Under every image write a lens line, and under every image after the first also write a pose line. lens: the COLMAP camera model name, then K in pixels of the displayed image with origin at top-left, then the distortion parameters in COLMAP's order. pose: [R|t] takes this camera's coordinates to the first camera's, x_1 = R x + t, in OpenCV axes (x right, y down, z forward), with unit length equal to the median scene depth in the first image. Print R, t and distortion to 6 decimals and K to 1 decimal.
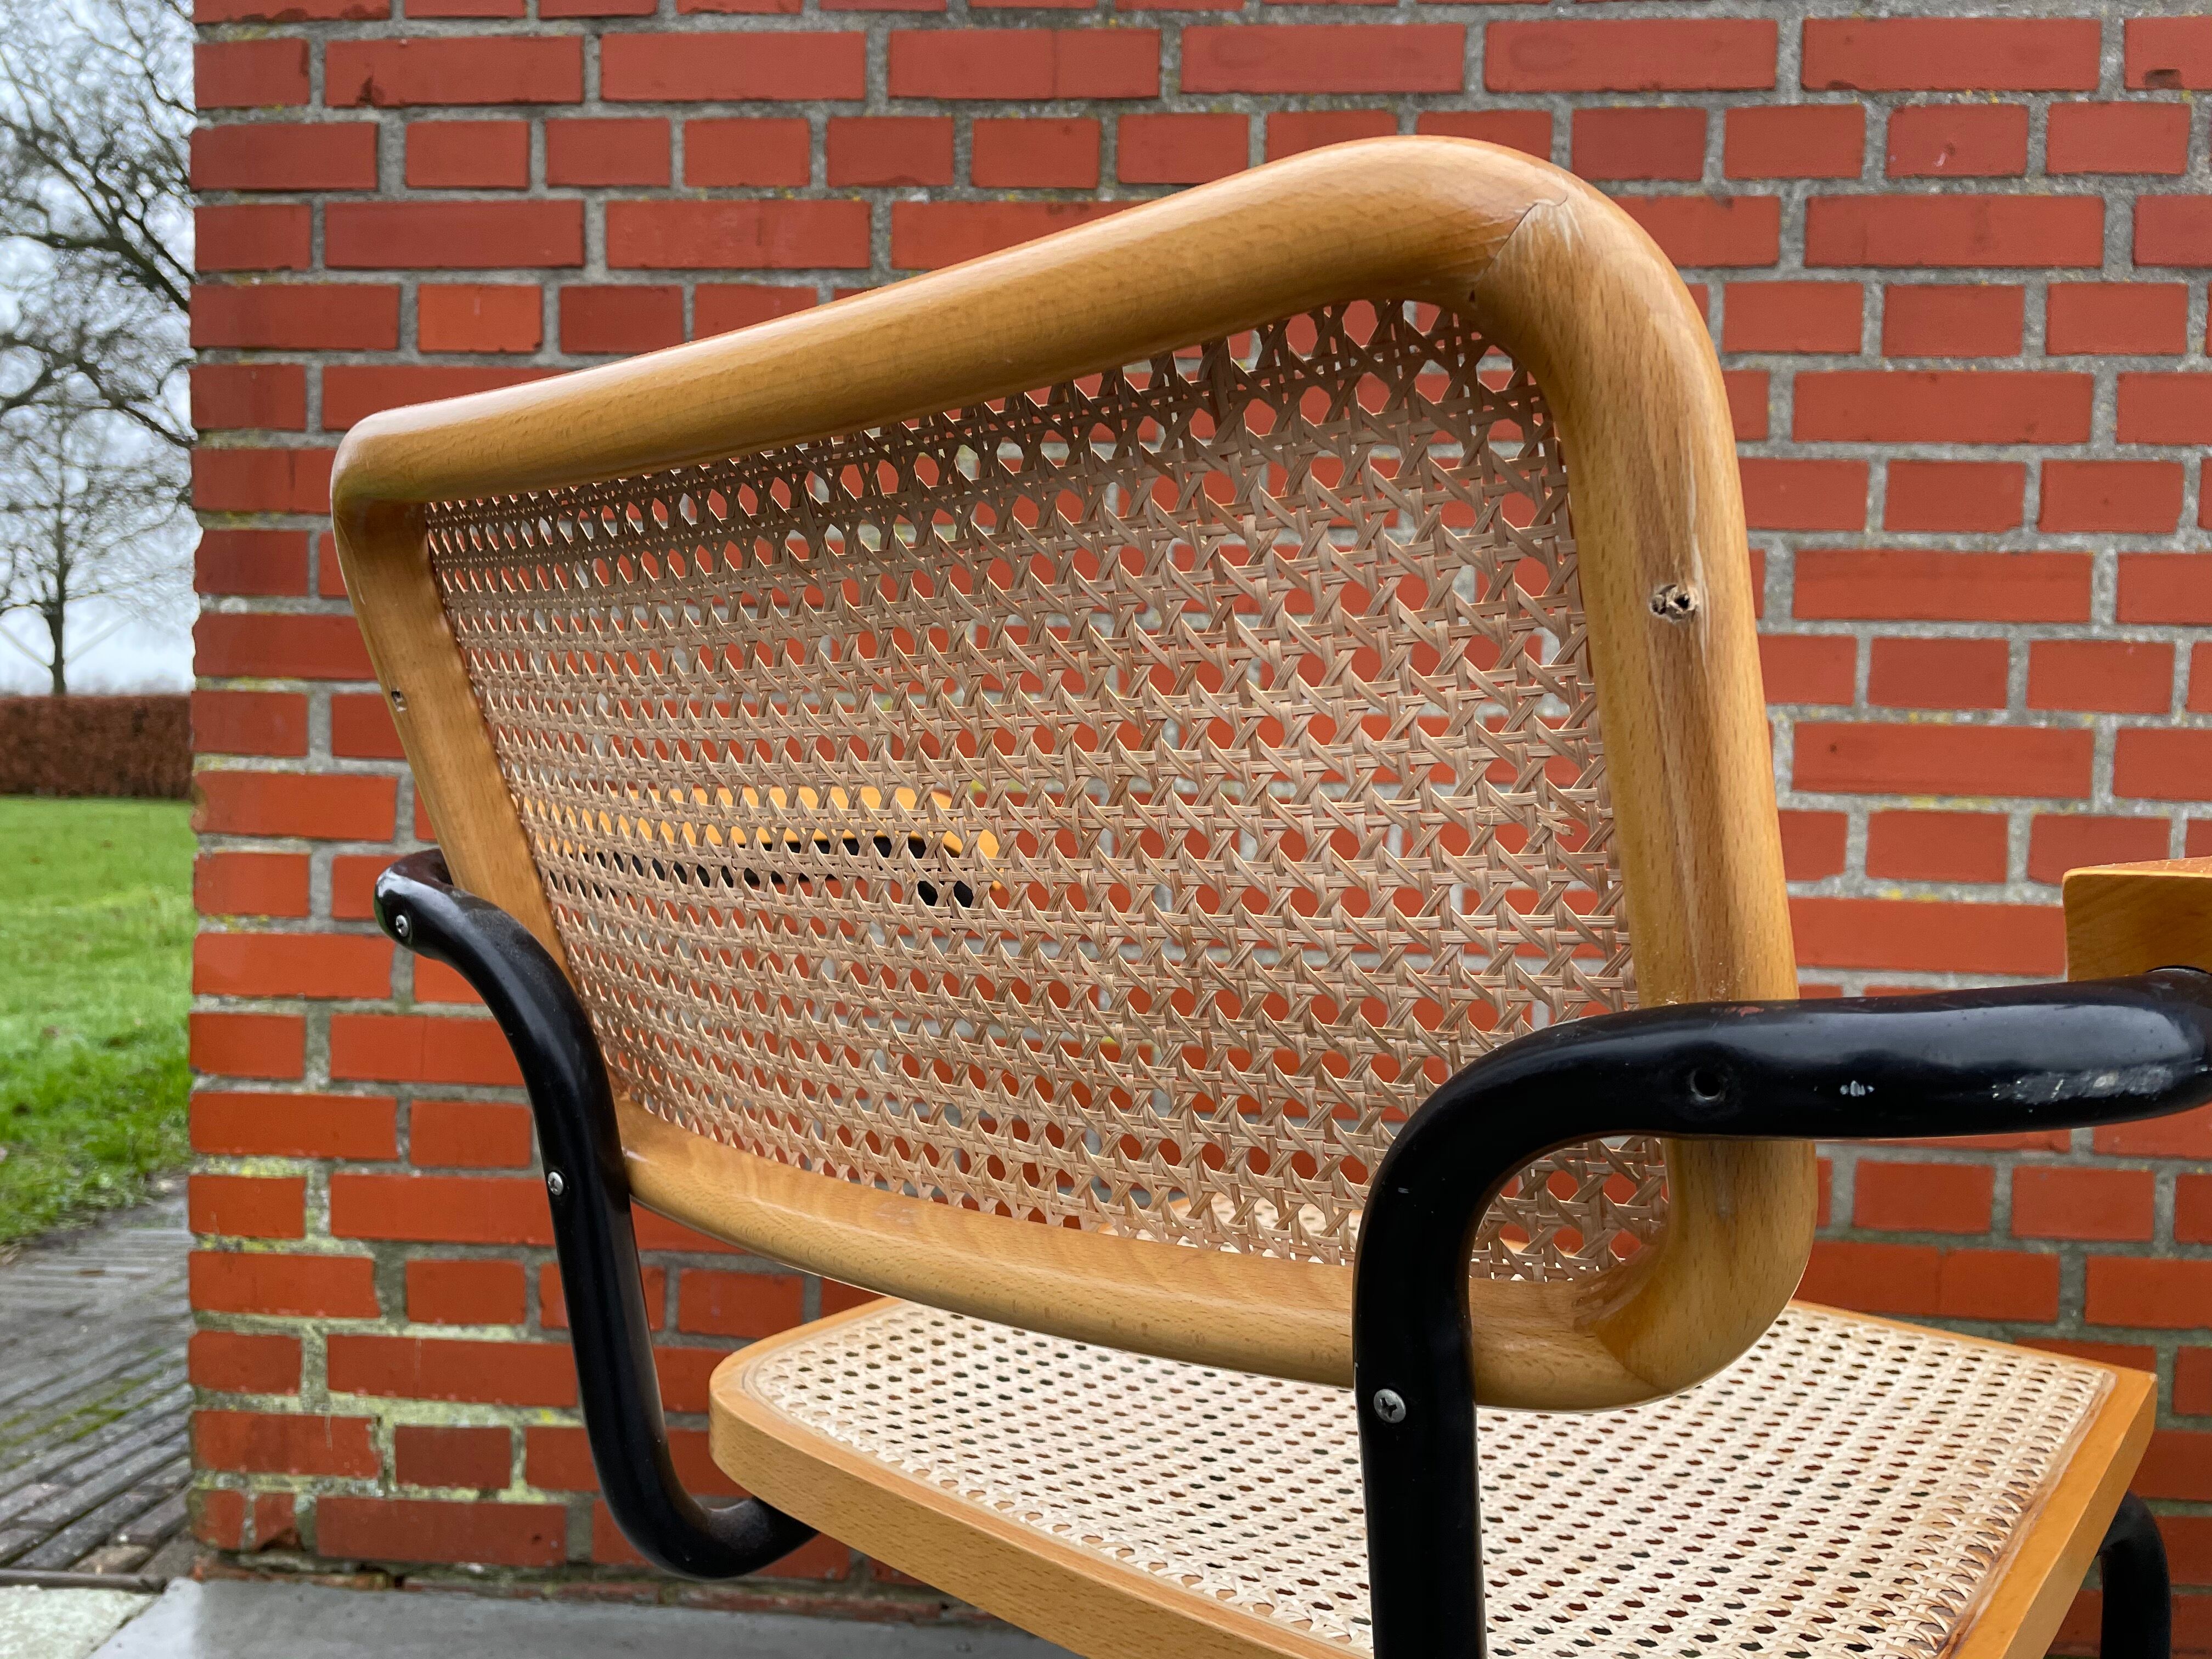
lens RADIAL K [[1689.6, 0, 1101.0], [0, 1689.6, 816.3], [0, 0, 1]] dist [0.083295, -0.114566]
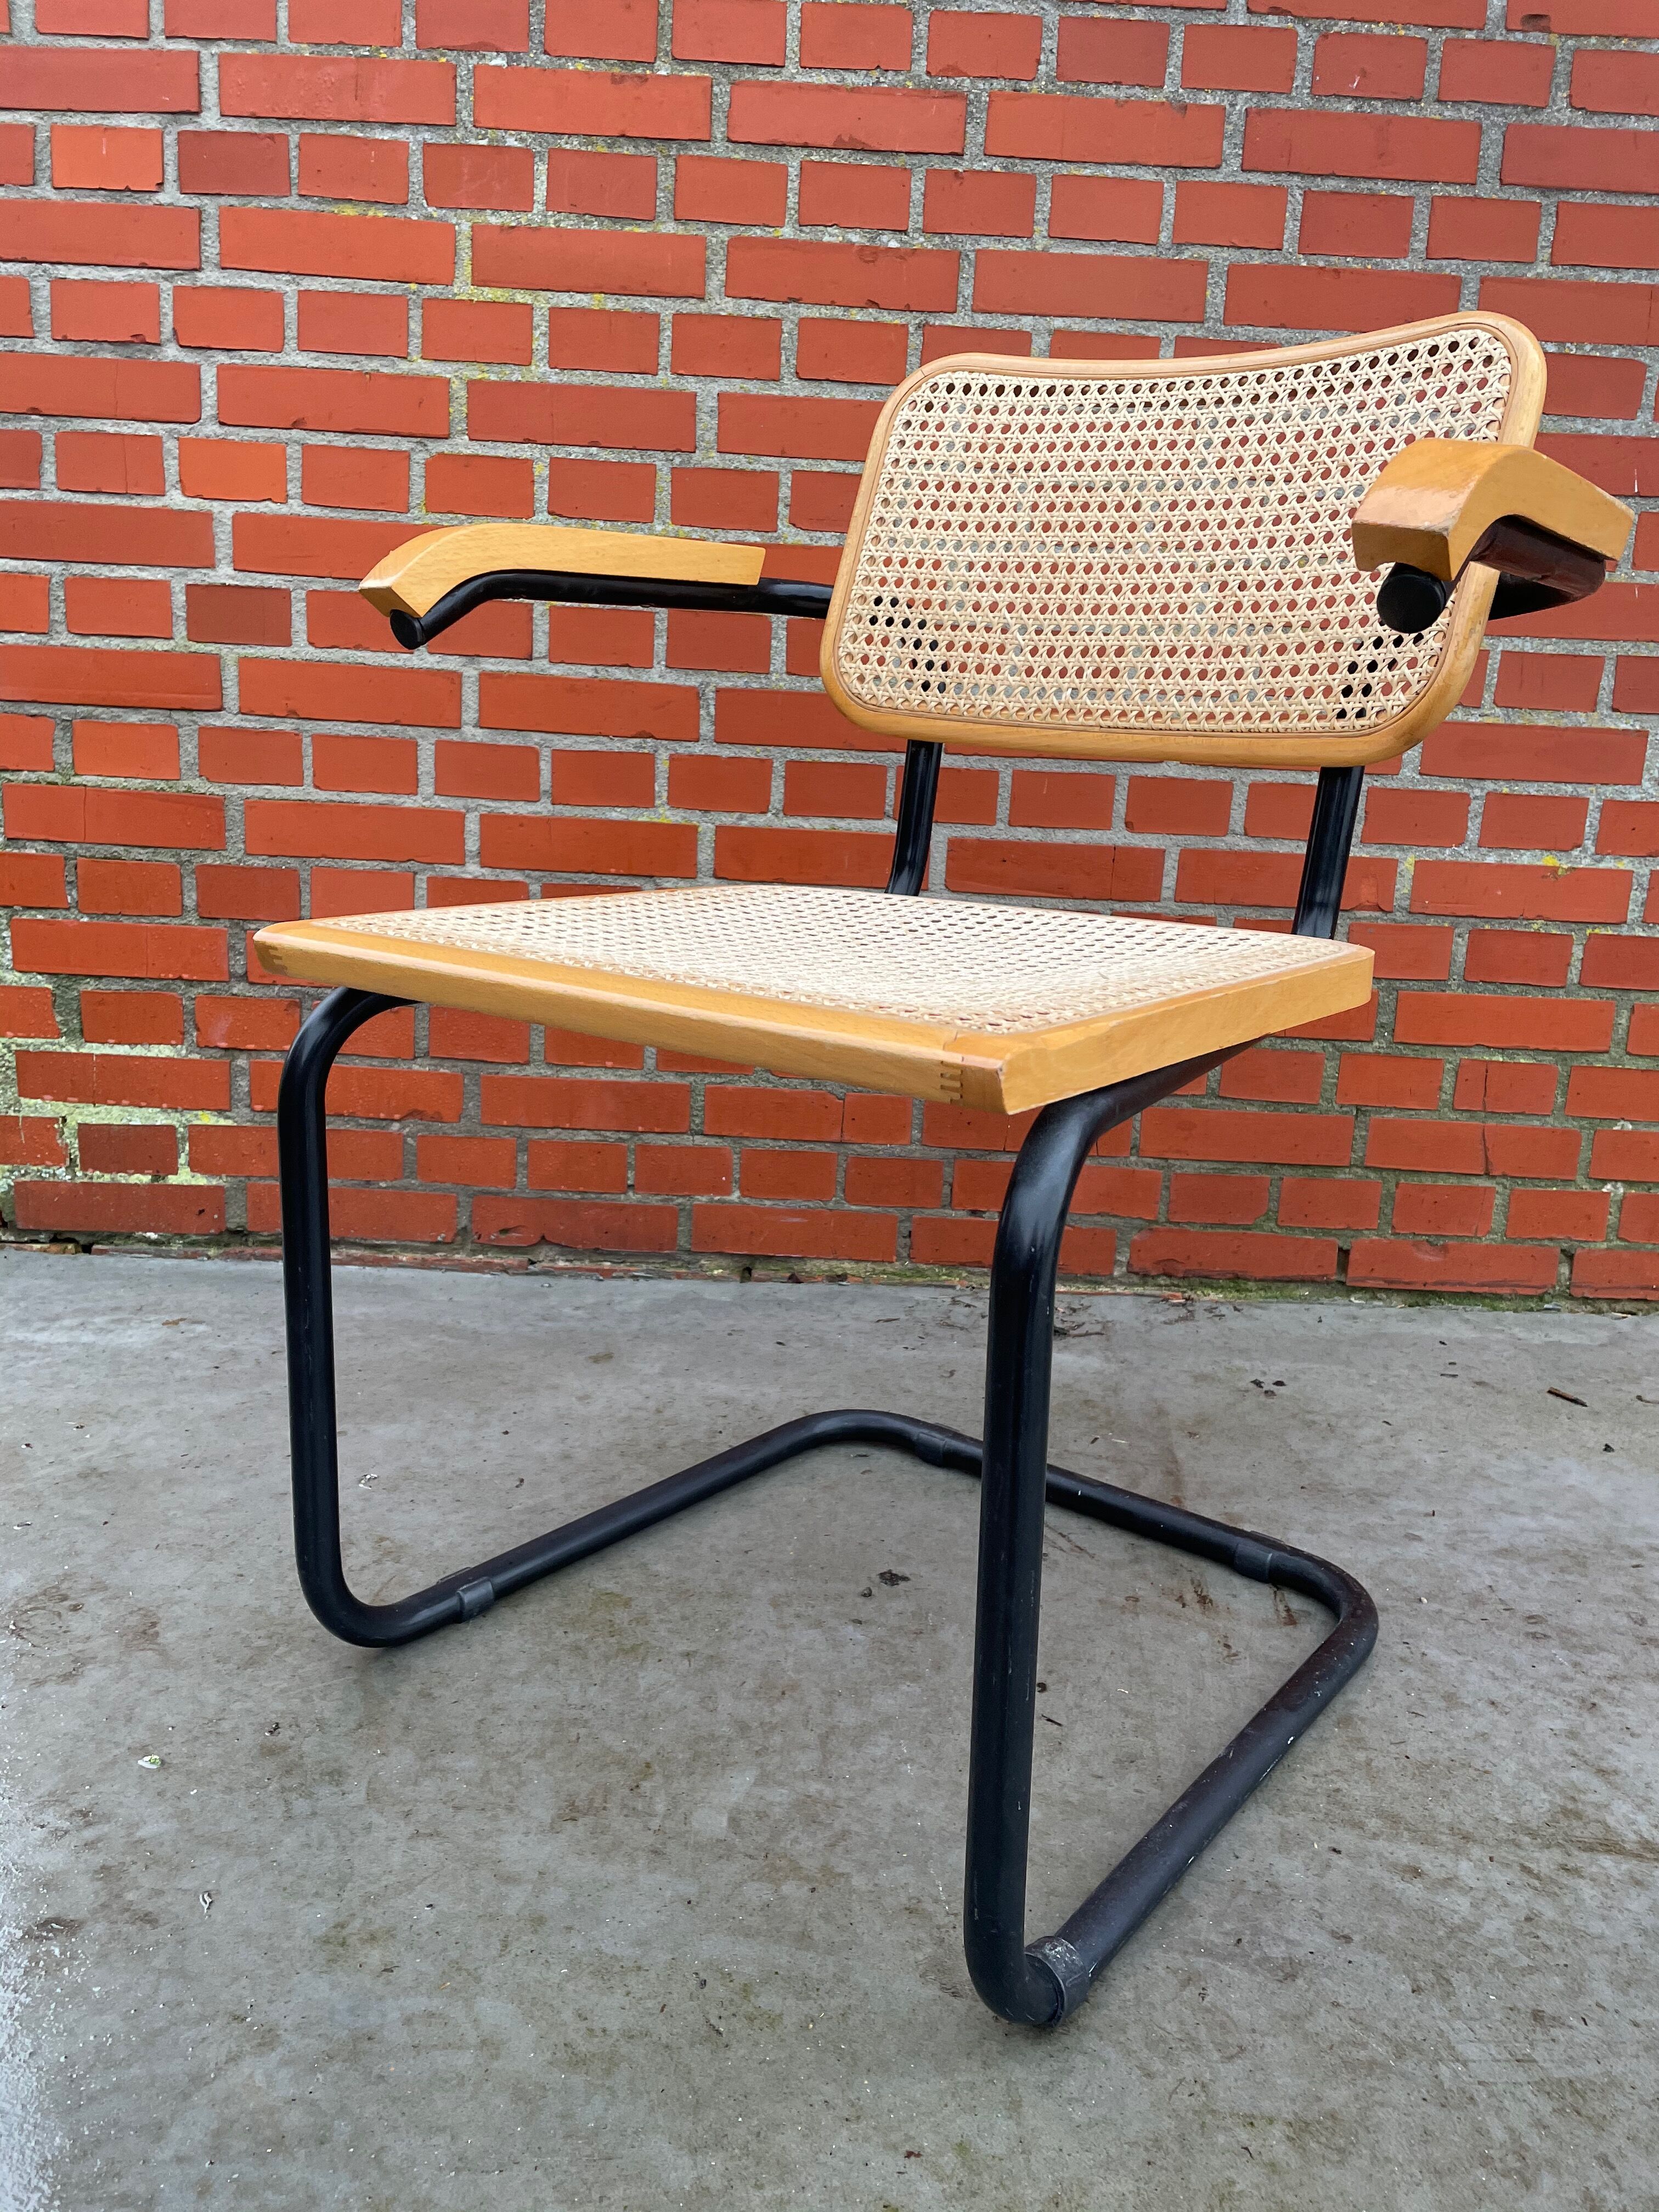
lens RADIAL K [[1689.6, 0, 836.5], [0, 1689.6, 1100.9], [0, 0, 1]] dist [0.083295, -0.114566]
pose [[0.996309, 0.010779, 0.085158, 0.028244], [-0.024873, 0.985775, 0.166223, 0.125275], [-0.082155, -0.167727, 0.982404, -0.260441]]
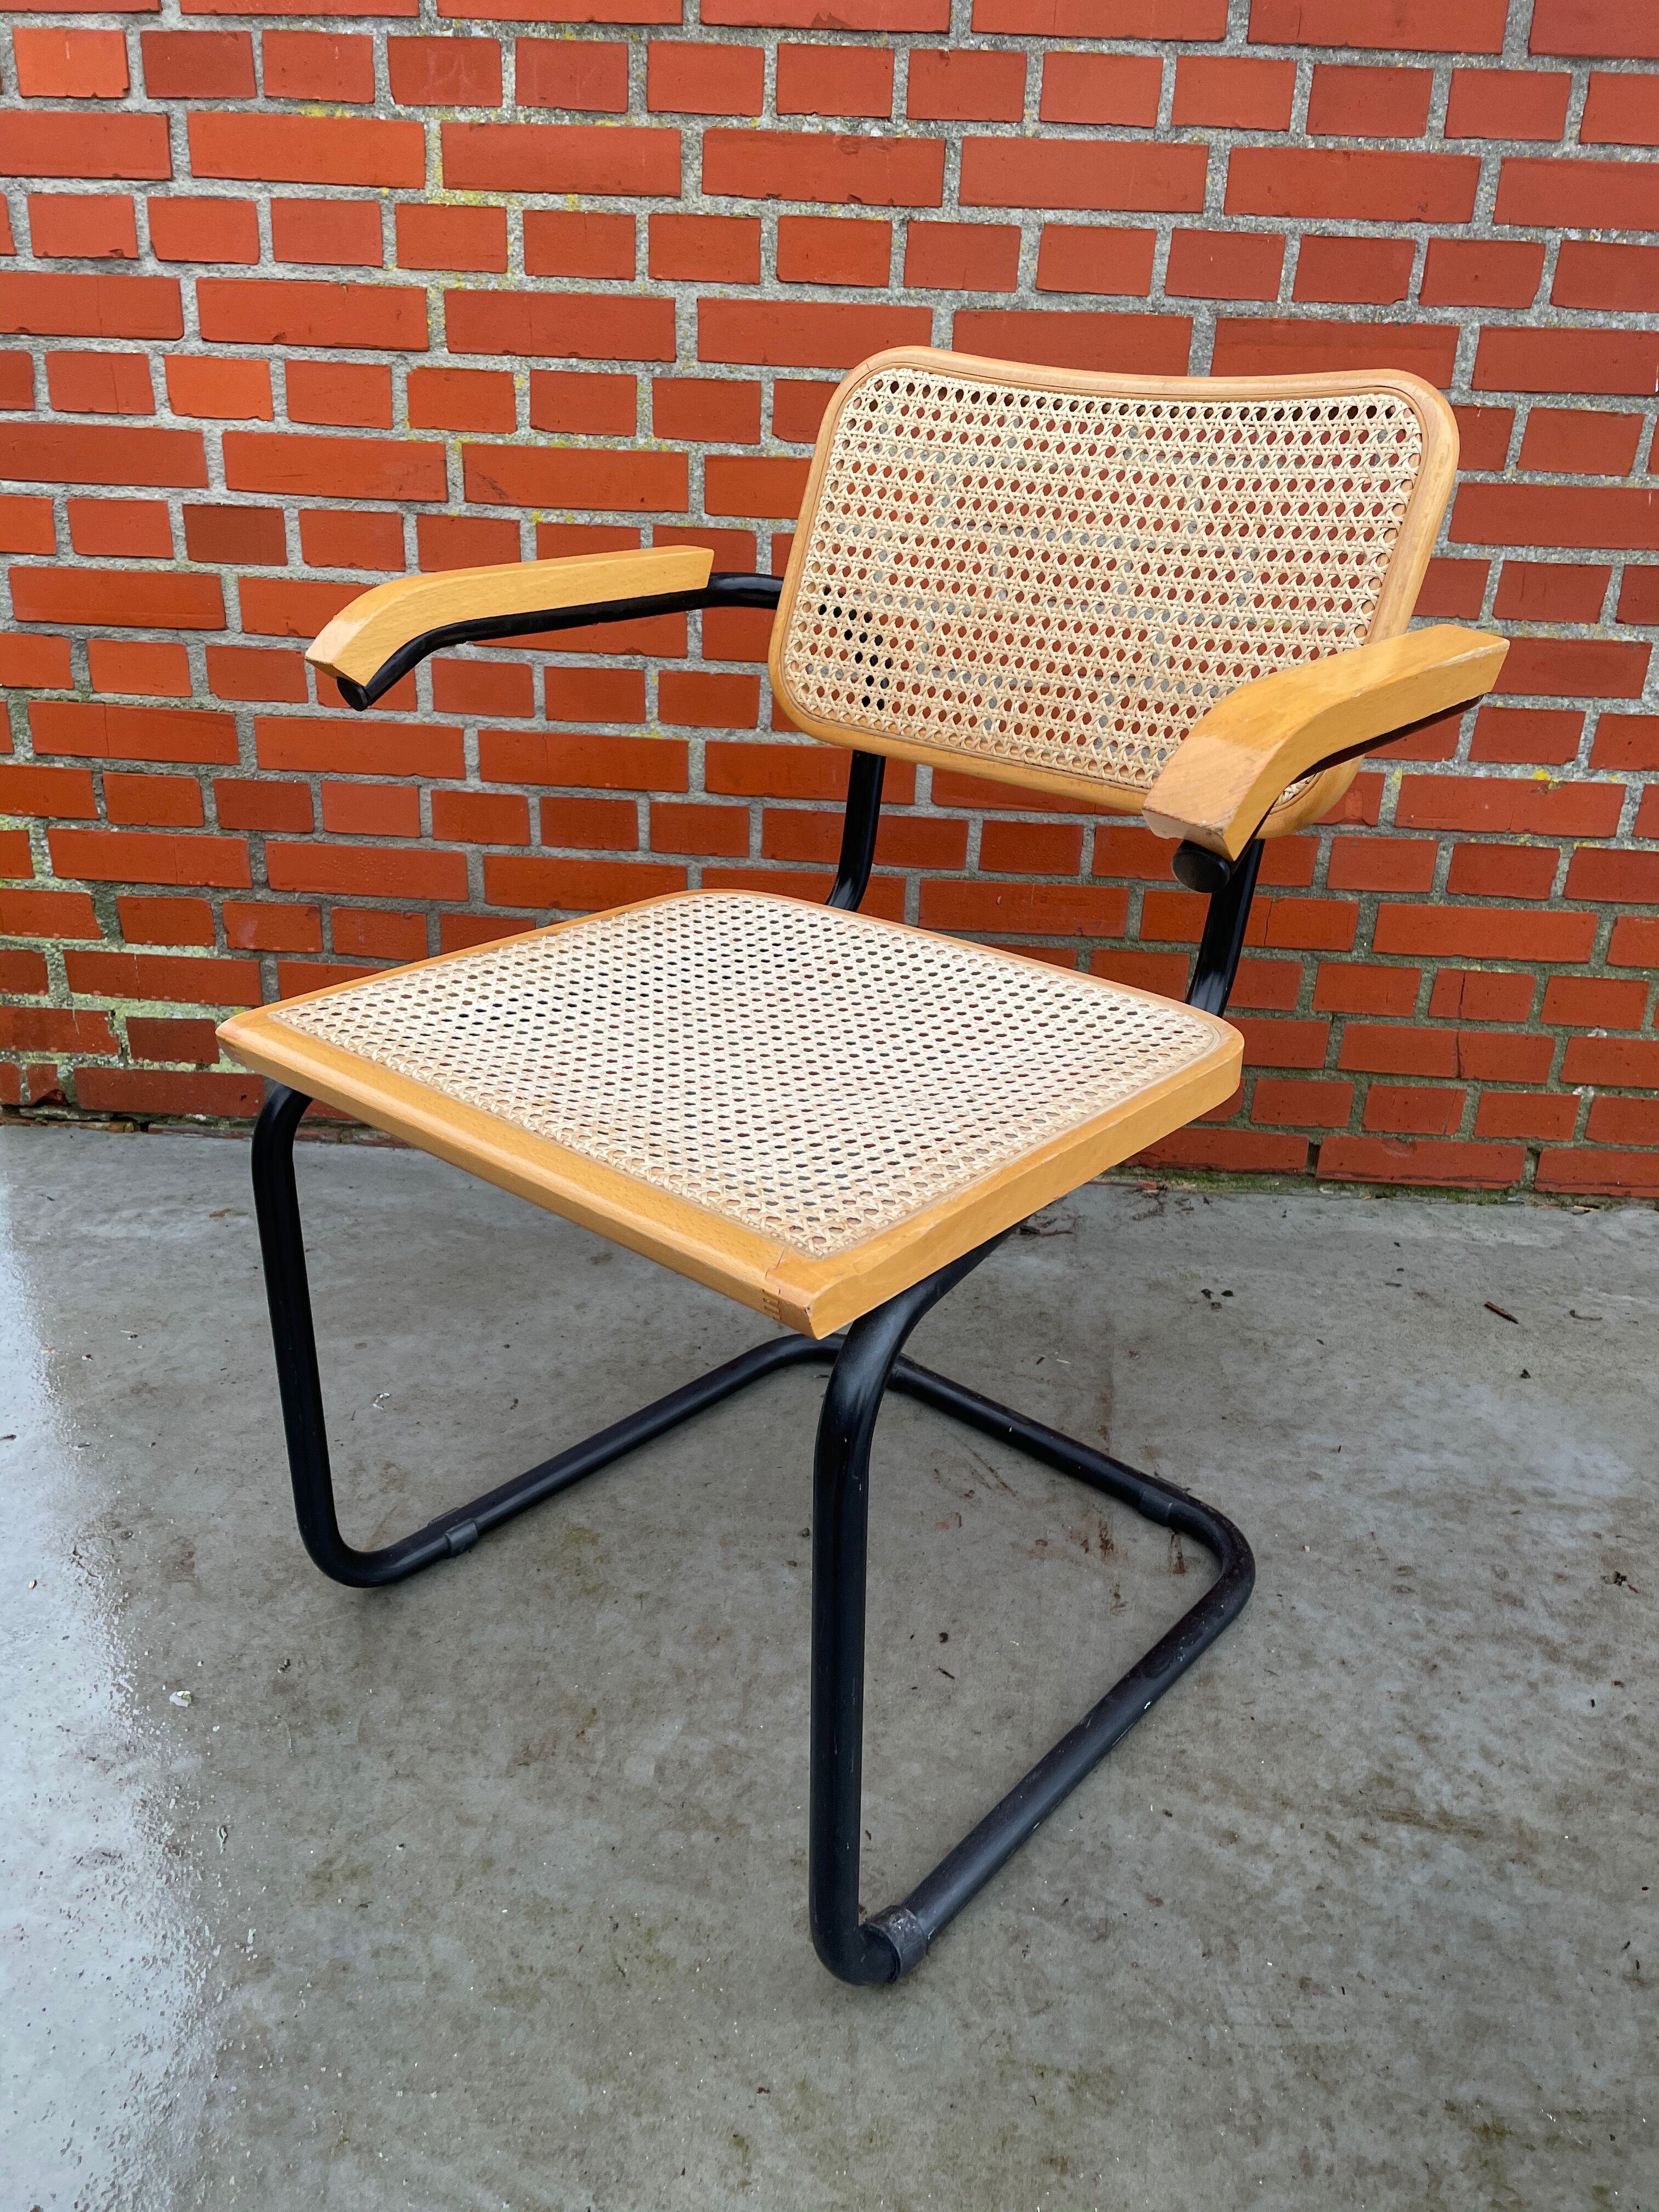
lens RADIAL K [[1689.6, 0, 820.0], [0, 1689.6, 1110.8], [0, 0, 1]] dist [0.083295, -0.114566]
pose [[0.999779, 0.006725, 0.019911, 0.104989], [-0.013324, 0.935509, 0.353052, -0.053902], [-0.016252, -0.353239, 0.935392, -0.284662]]
